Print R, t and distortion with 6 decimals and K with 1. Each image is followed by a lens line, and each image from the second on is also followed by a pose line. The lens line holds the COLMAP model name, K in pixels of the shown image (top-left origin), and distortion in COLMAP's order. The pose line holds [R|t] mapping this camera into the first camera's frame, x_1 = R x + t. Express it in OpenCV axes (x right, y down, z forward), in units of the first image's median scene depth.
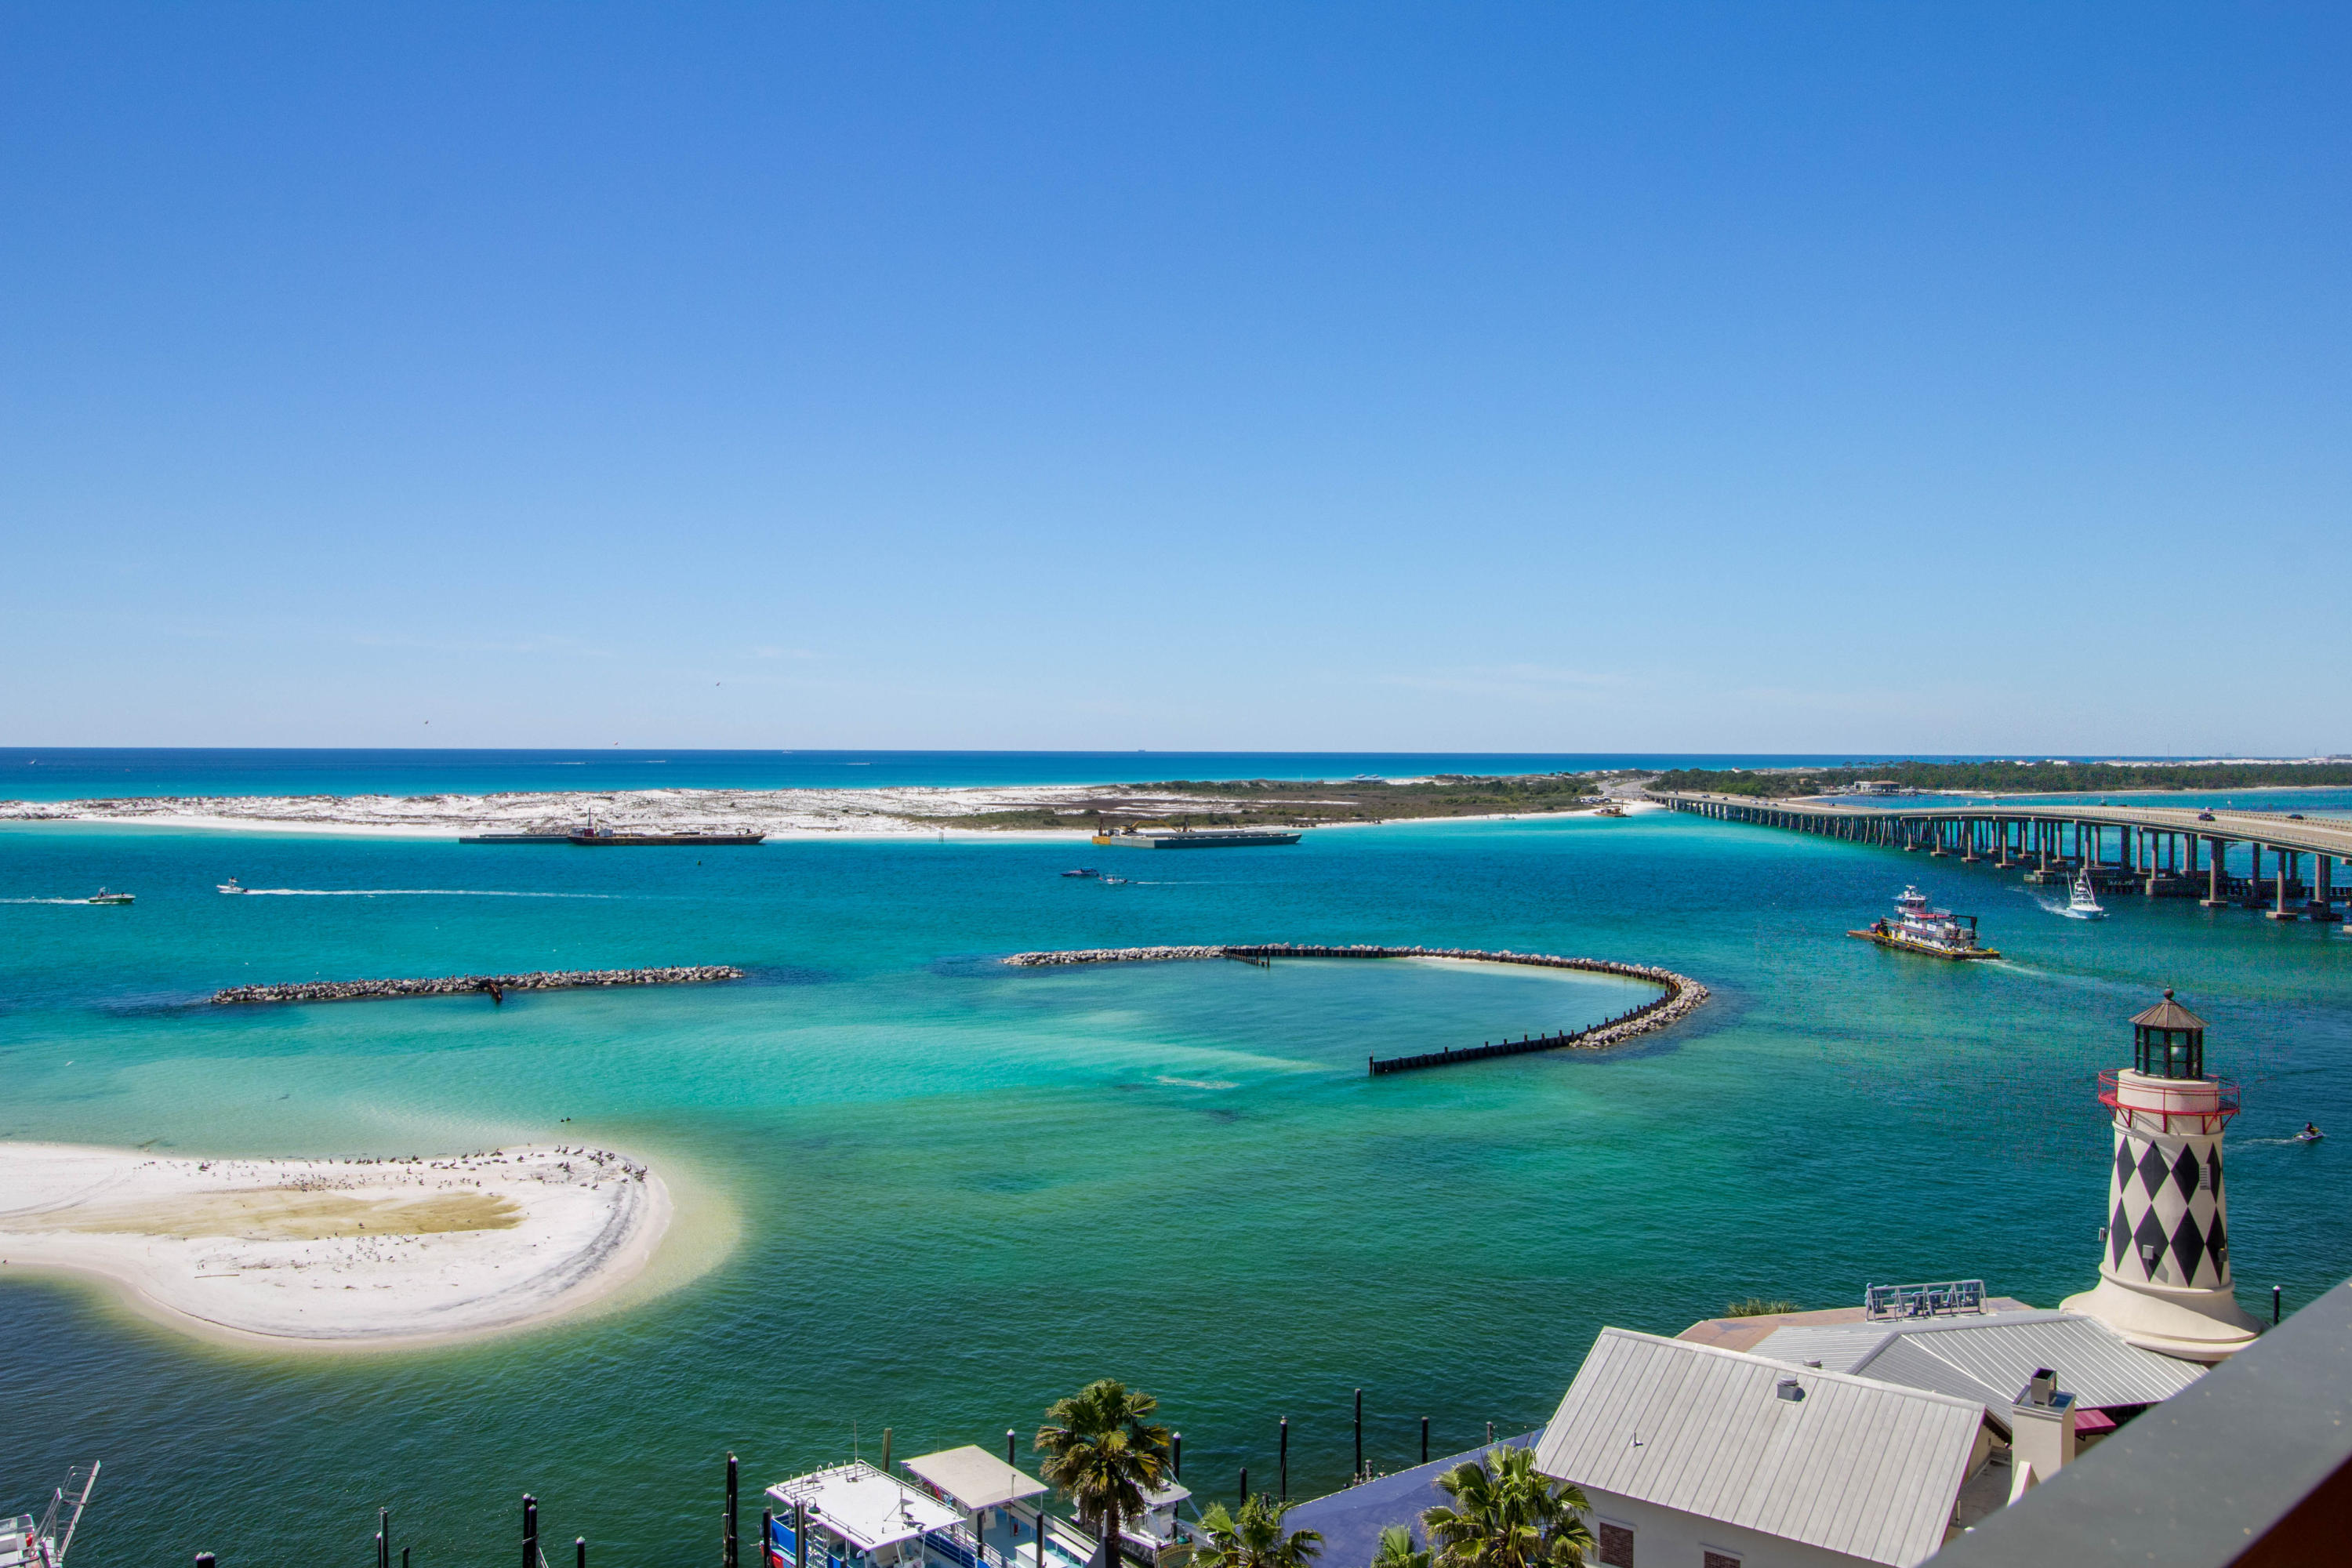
lens RADIAL K [[1848.8, 0, 1168.5], [0, 1848.8, 767.3], [0, 0, 1]] dist [0.009710, -0.000854]
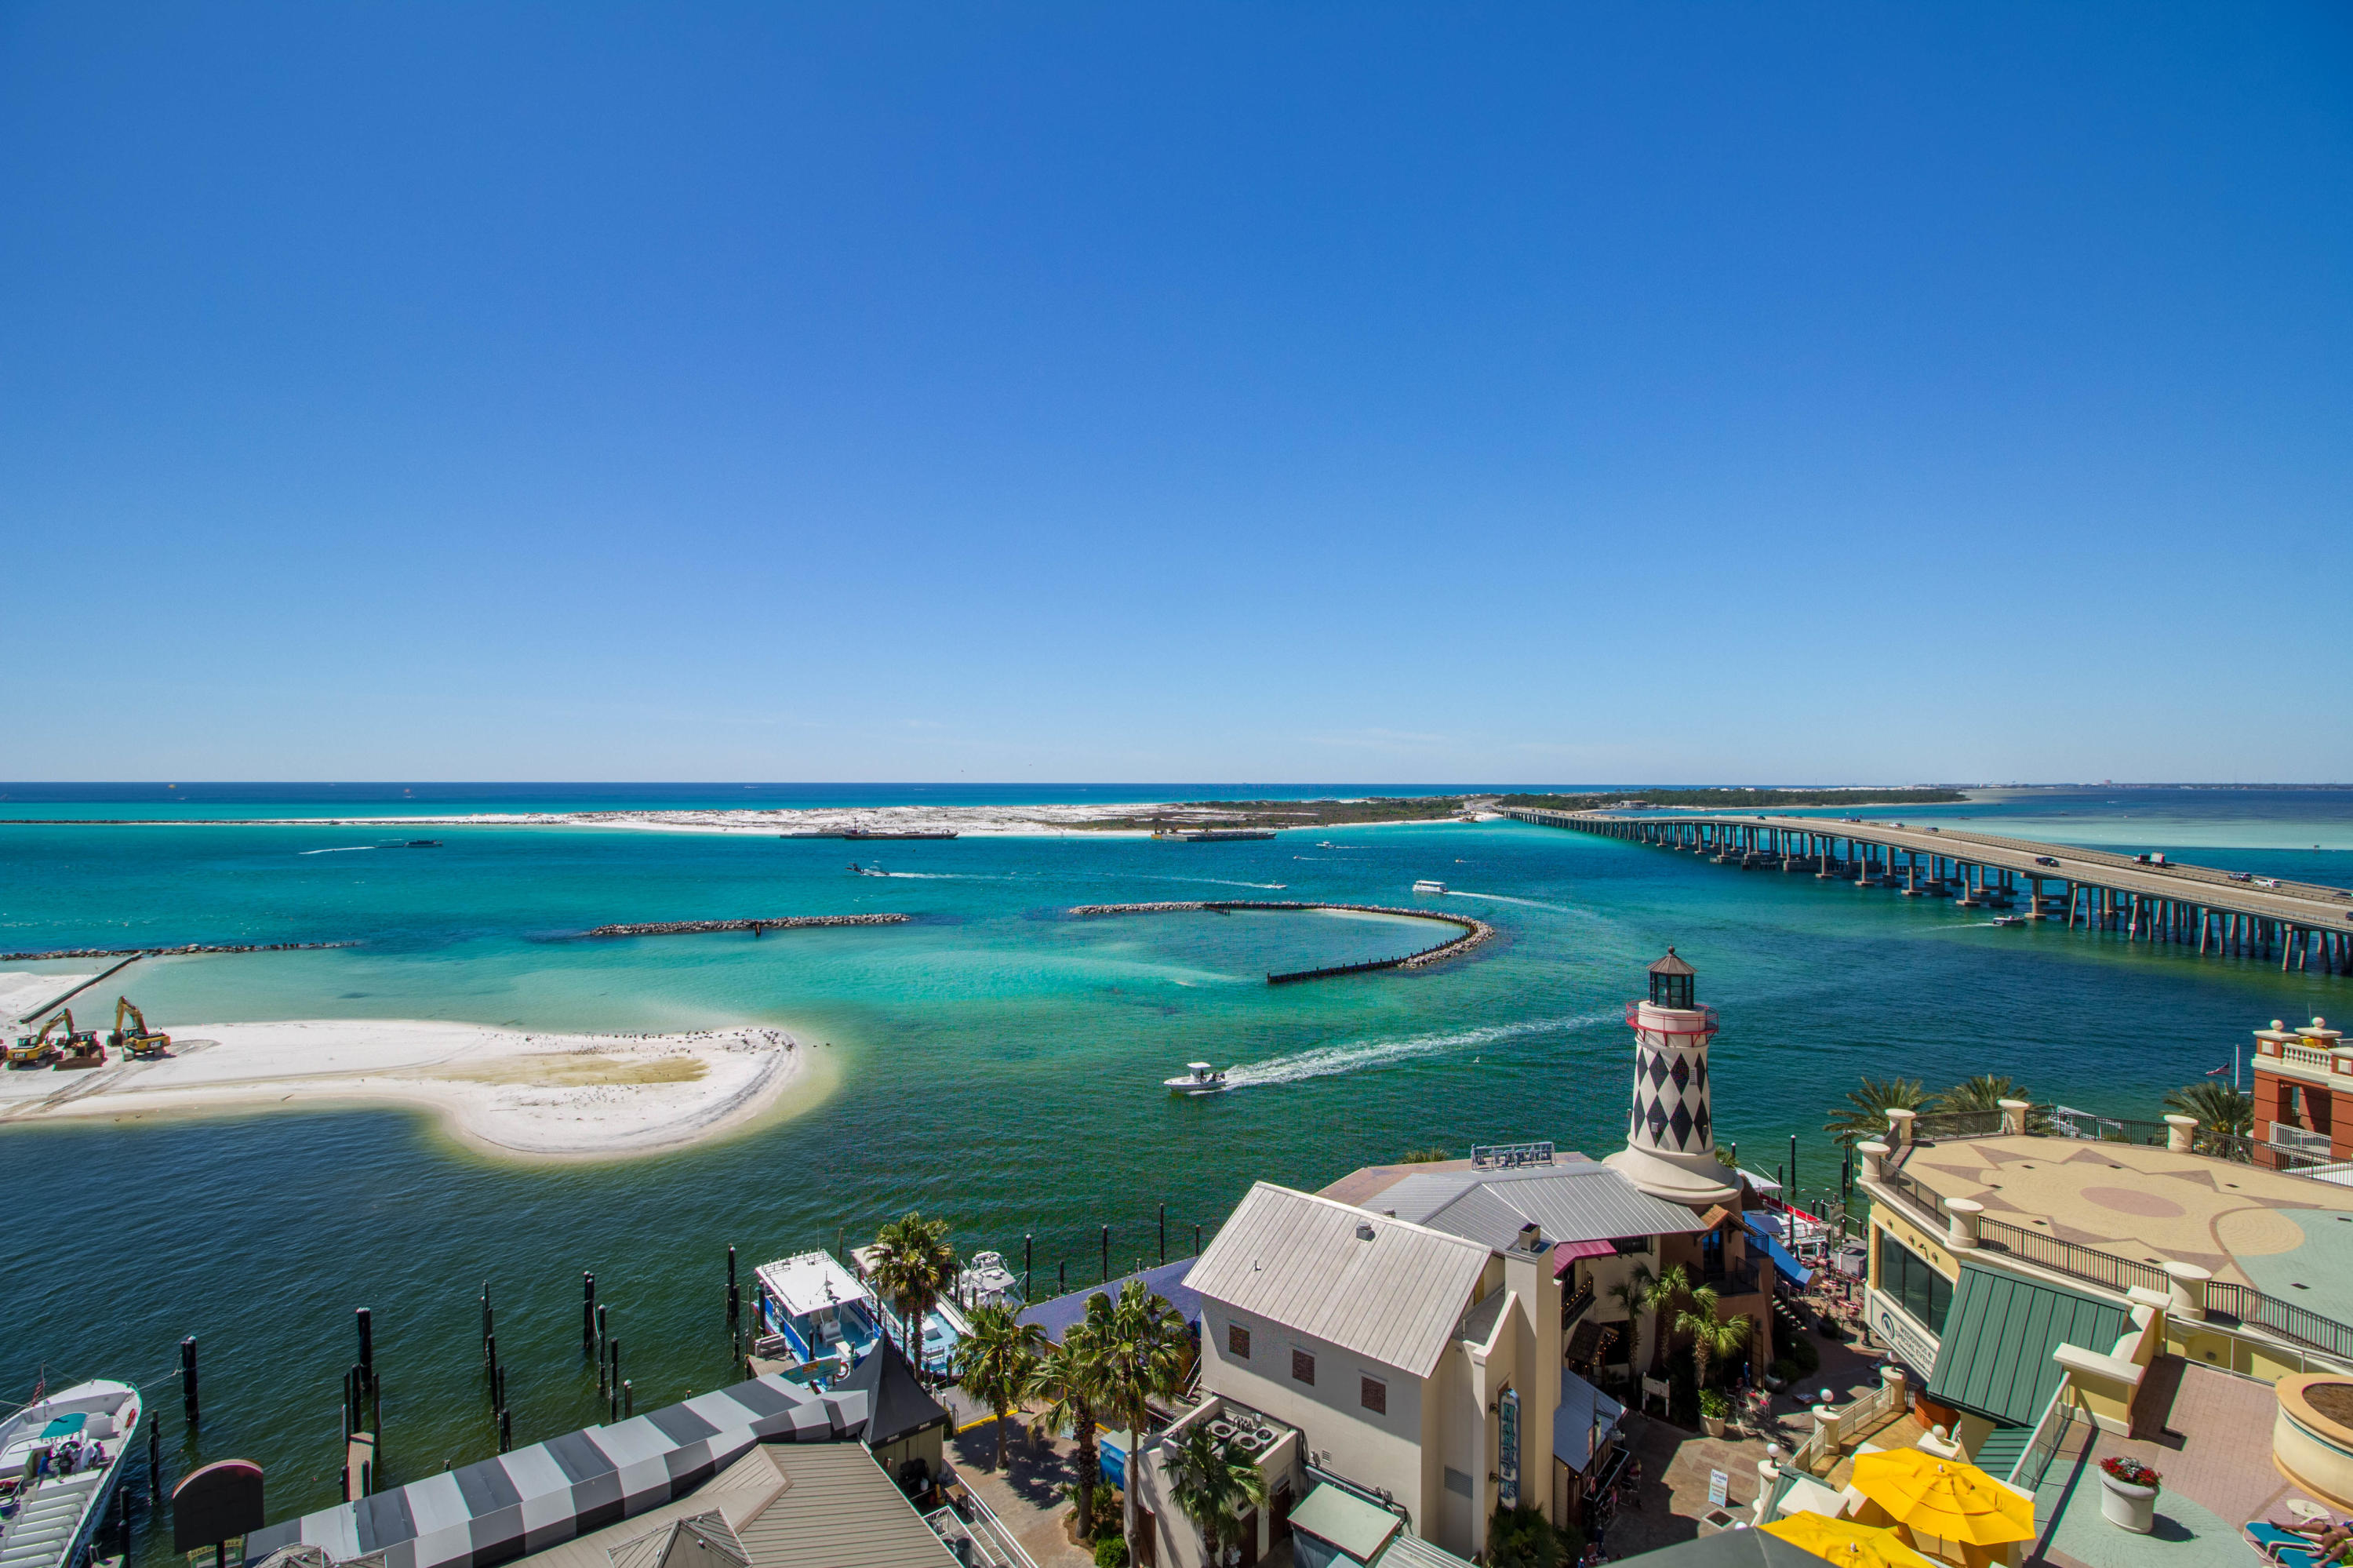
lens RADIAL K [[1088.7, 0, 1173.8], [0, 1088.7, 777.0], [0, 0, 1]] dist [0.000041, -0.013506]
pose [[0.999162, -0.002019, -0.040885, 0.080231], [0.001422, 0.999892, -0.014621, -0.000986], [0.040910, 0.014550, 0.999057, 0.054415]]
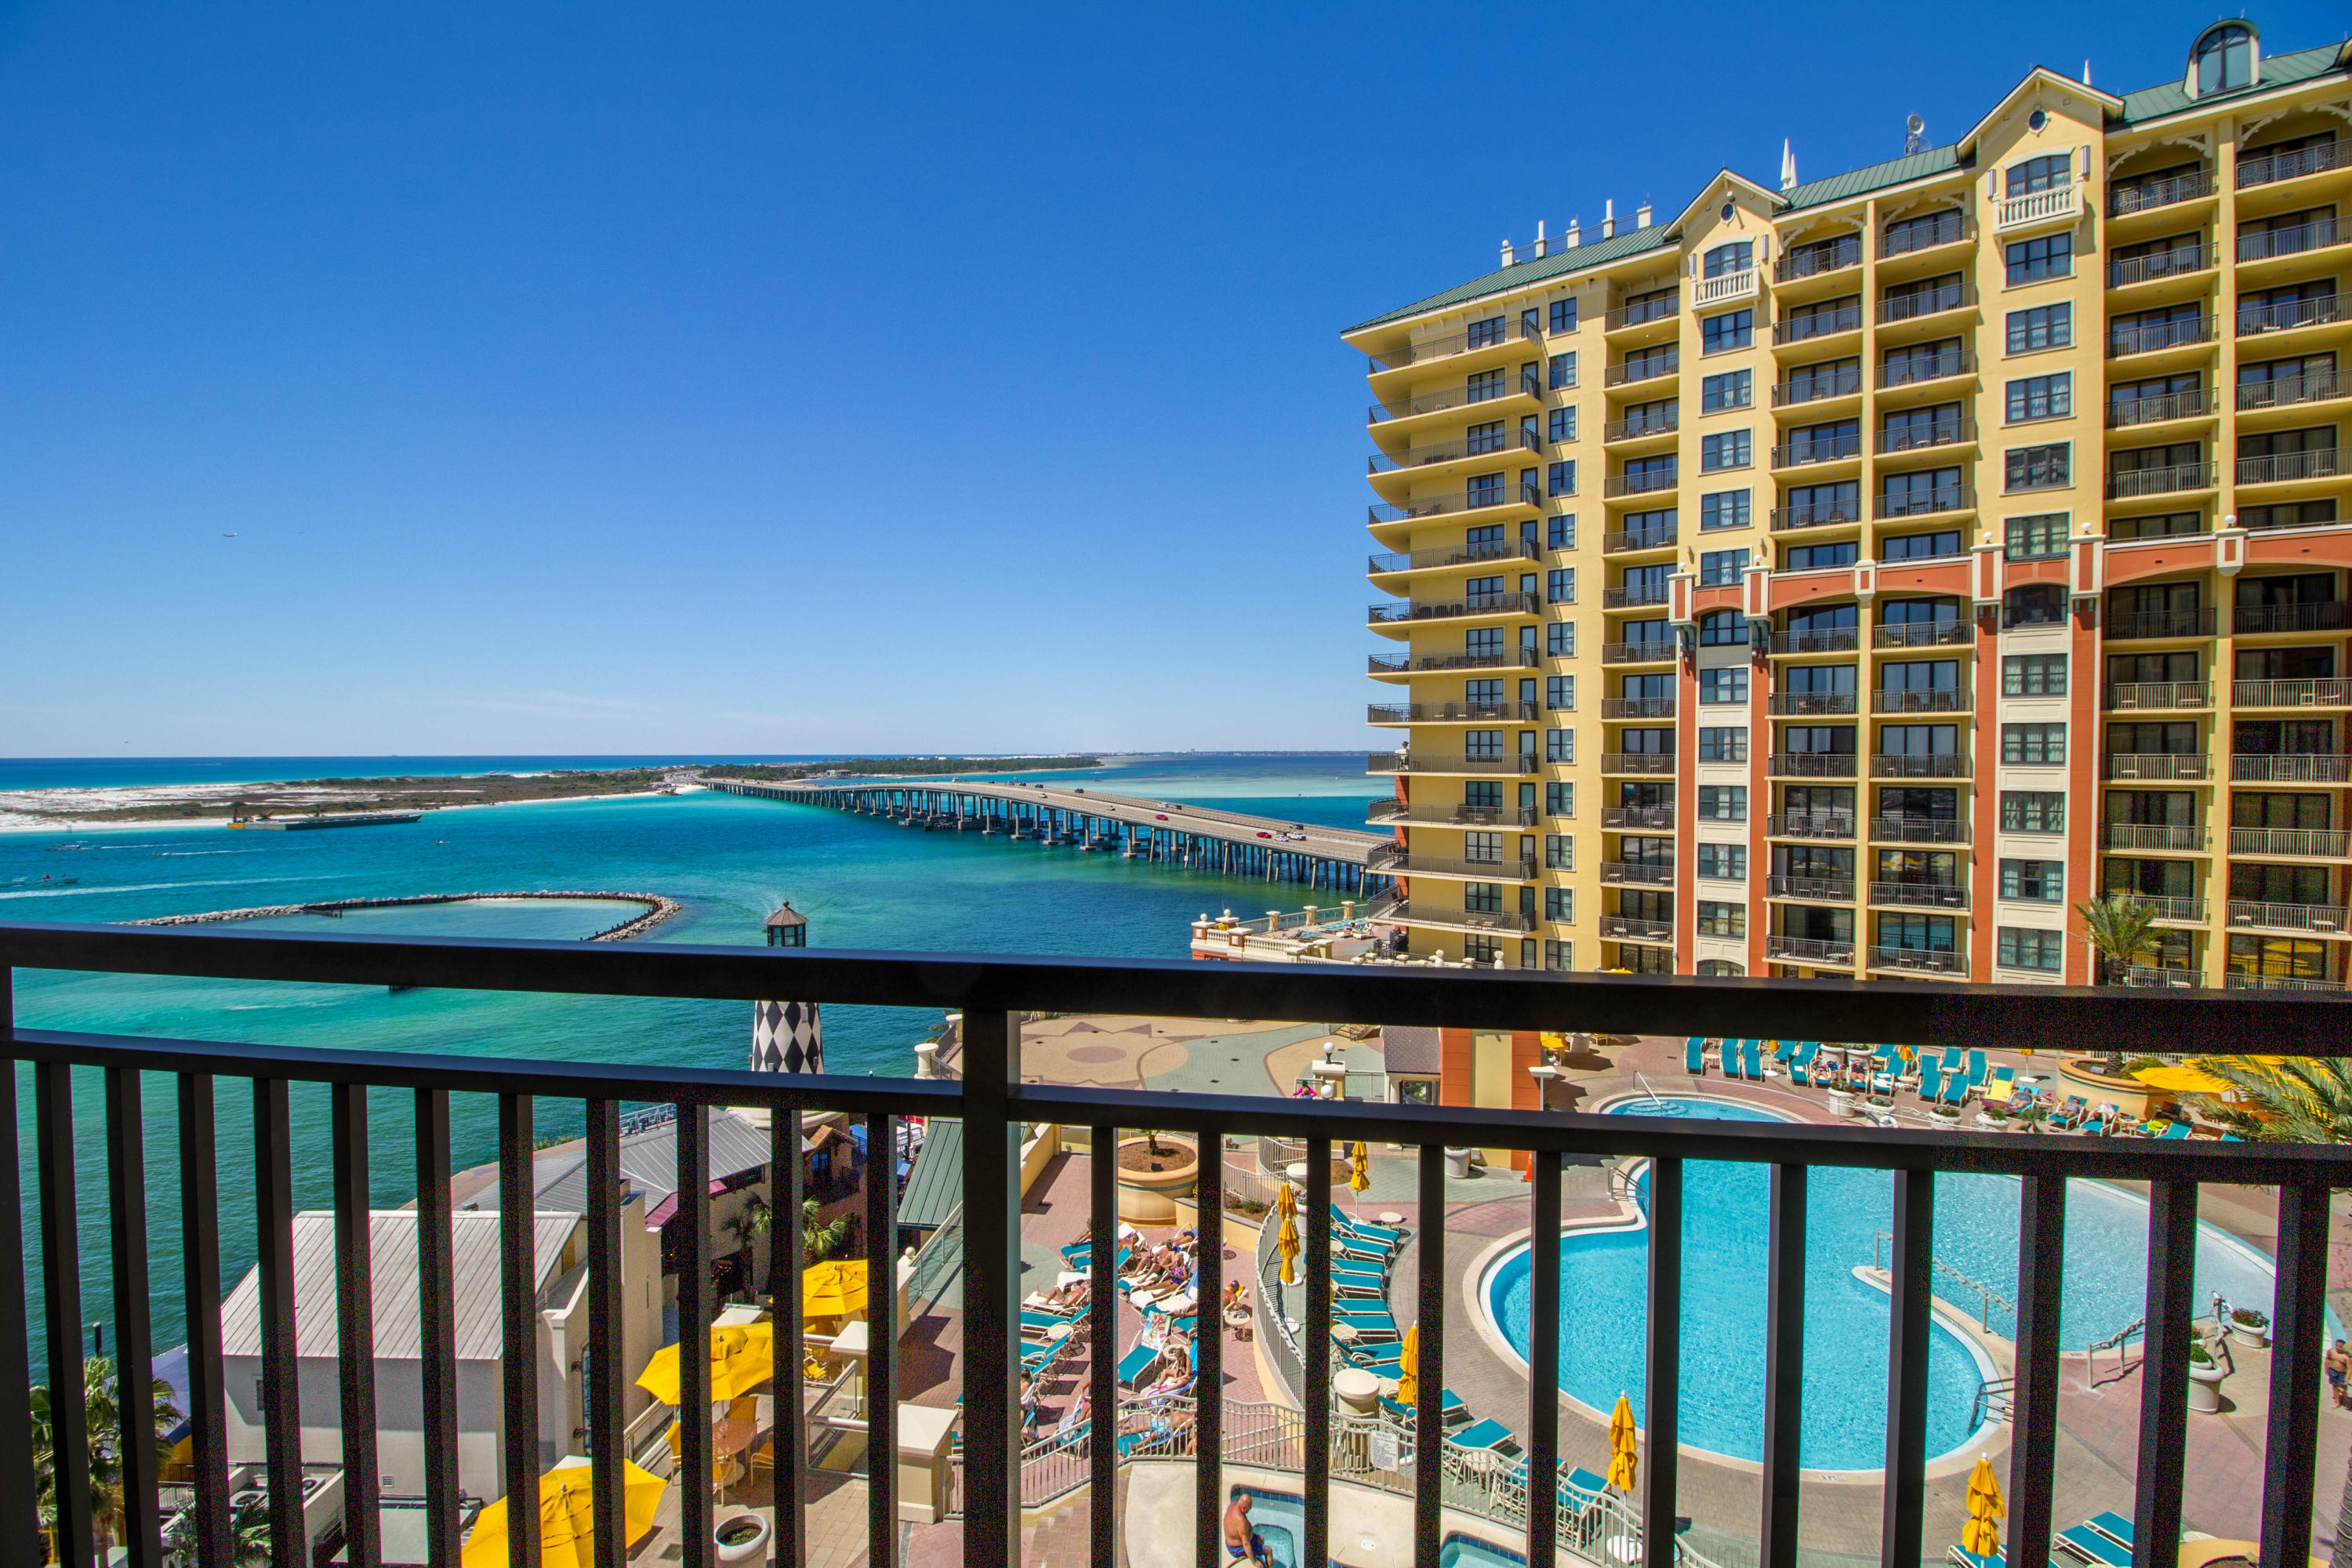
lens RADIAL K [[1088.2, 0, 1173.3], [0, 1088.2, 777.0], [0, 0, 1]] dist [0.000041, -0.013506]
pose [[0.793987, -0.020247, 0.607597, 0.104209], [0.012092, 0.999773, 0.017514, 0.000287], [-0.607814, -0.006559, 0.794052, 0.022991]]
